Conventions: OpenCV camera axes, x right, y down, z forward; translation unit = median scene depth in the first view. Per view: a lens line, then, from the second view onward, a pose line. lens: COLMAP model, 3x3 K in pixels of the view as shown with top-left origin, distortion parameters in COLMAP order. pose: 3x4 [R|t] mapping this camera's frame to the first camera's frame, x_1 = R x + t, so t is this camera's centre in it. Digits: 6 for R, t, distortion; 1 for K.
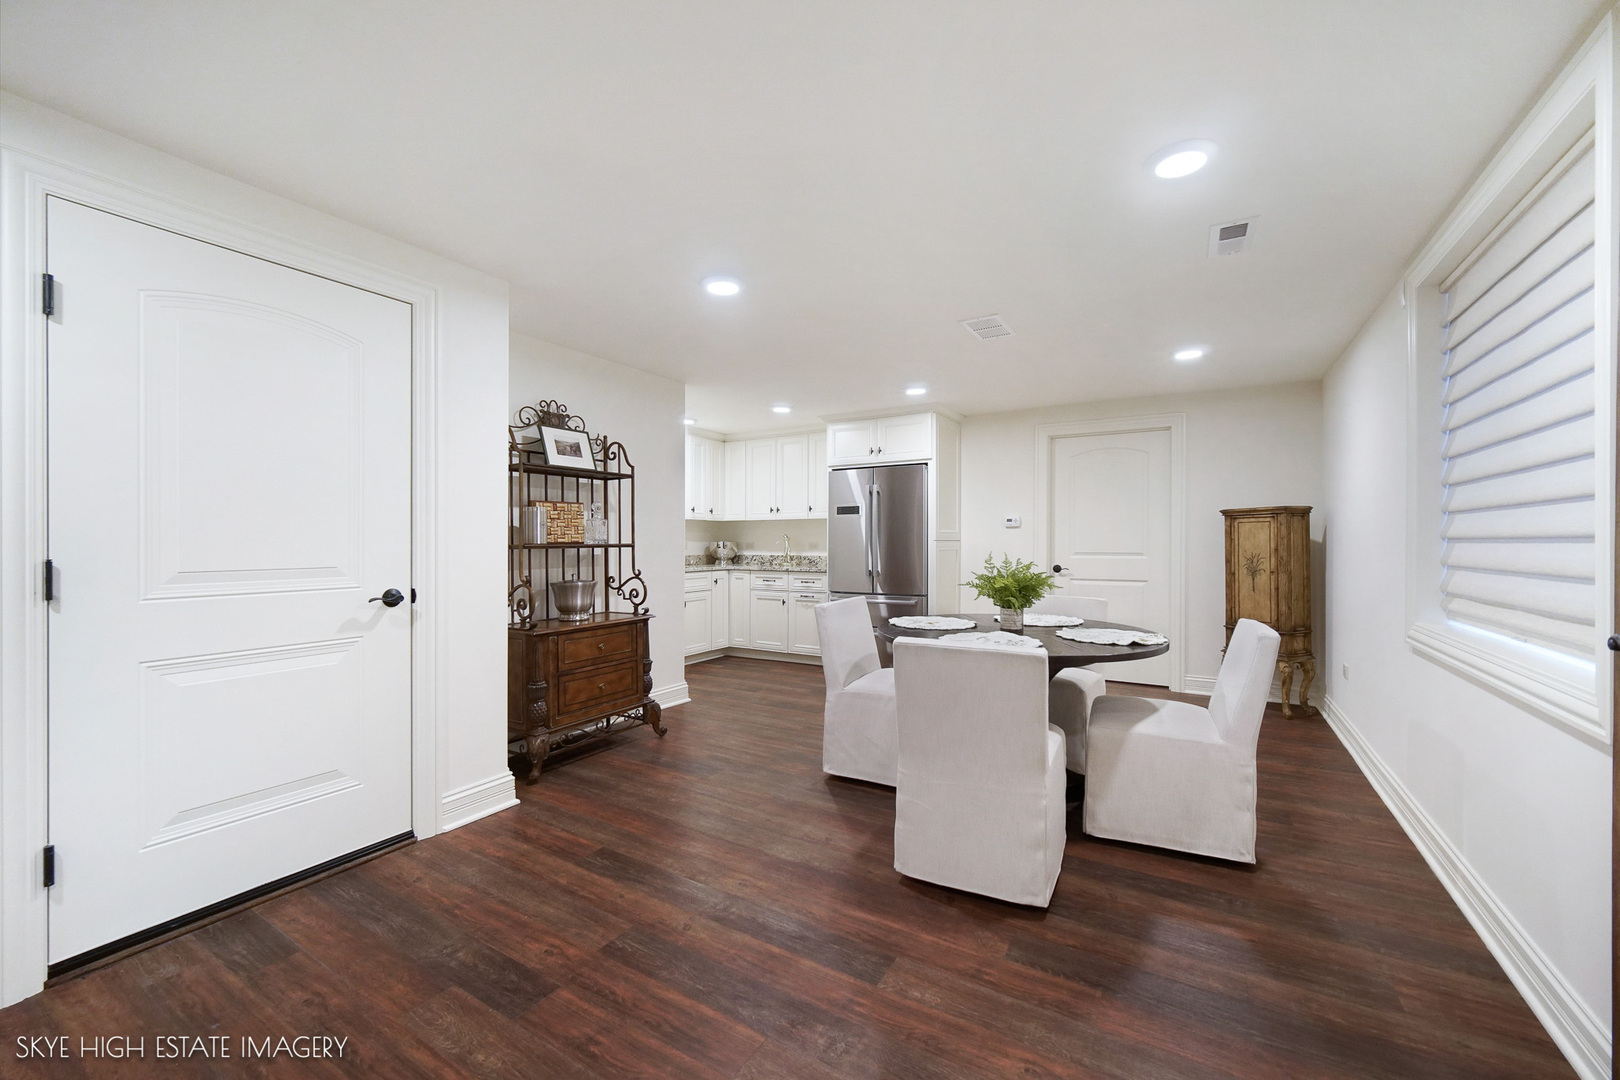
lens RADIAL K [[645.1, 0, 808.7], [0, 645.1, 541.3], [0, 0, 1]] dist [-0.003310, 0.001225]
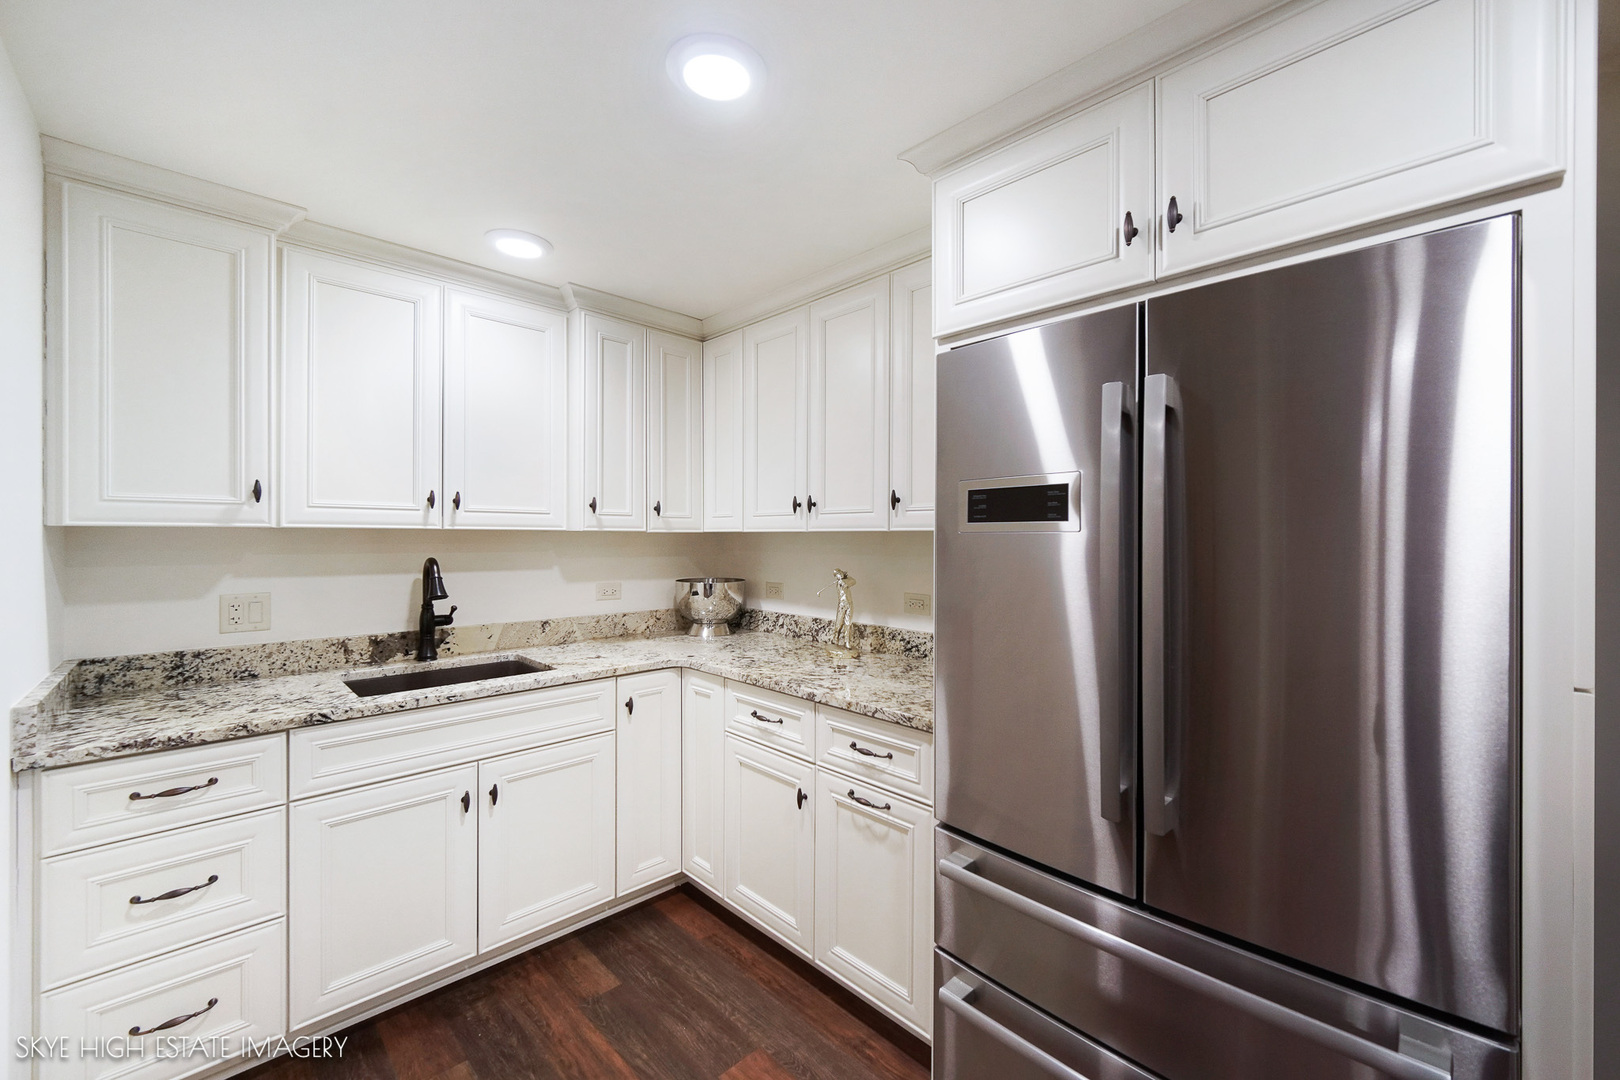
lens RADIAL K [[645.1, 0, 807.5], [0, 645.1, 536.9], [0, 0, 1]] dist [-0.003310, 0.001225]
pose [[0.968199, 0.004648, -0.250138, 0.038215], [-0.004395, 0.999989, 0.001570, -0.030156], [0.250142, -0.000421, 0.968209, 0.629301]]
